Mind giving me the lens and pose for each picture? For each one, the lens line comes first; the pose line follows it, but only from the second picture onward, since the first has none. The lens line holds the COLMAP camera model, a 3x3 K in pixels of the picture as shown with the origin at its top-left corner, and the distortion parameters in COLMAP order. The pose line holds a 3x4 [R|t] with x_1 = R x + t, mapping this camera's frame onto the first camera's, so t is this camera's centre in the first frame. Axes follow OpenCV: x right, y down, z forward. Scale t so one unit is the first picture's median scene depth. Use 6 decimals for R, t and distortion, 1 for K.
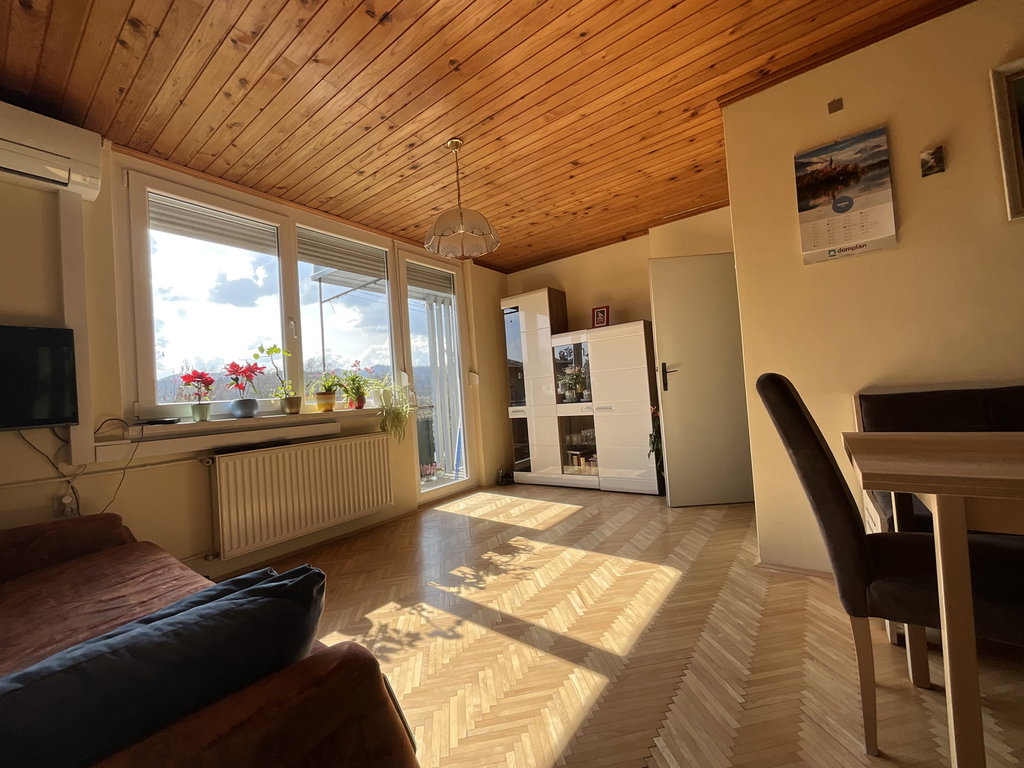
lens RADIAL K [[414.6, 0, 508.3], [0, 414.6, 387.0], [0, 0, 1]] dist [-0.004352, -0.000128]
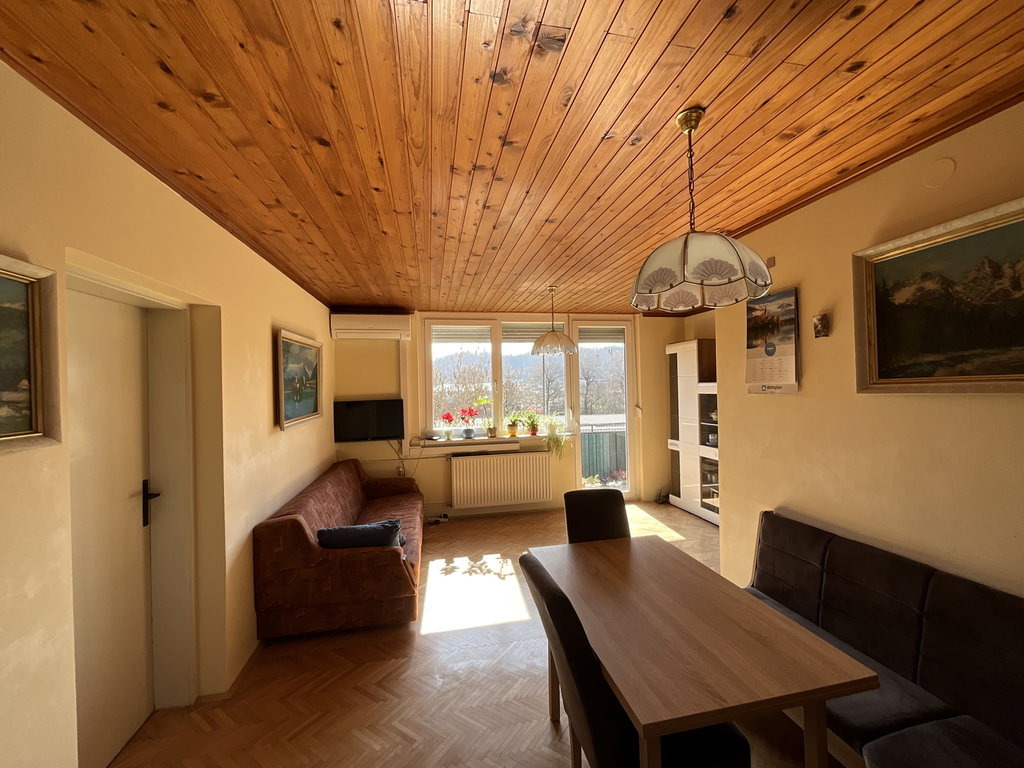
lens RADIAL K [[414.6, 0, 510.8], [0, 414.6, 383.9], [0, 0, 1]] dist [-0.004352, -0.000128]
pose [[0.738850, 0.053737, -0.671724, 0.866352], [-0.015967, 0.997932, 0.062270, -0.331218], [0.673681, -0.035283, 0.738179, -0.297597]]
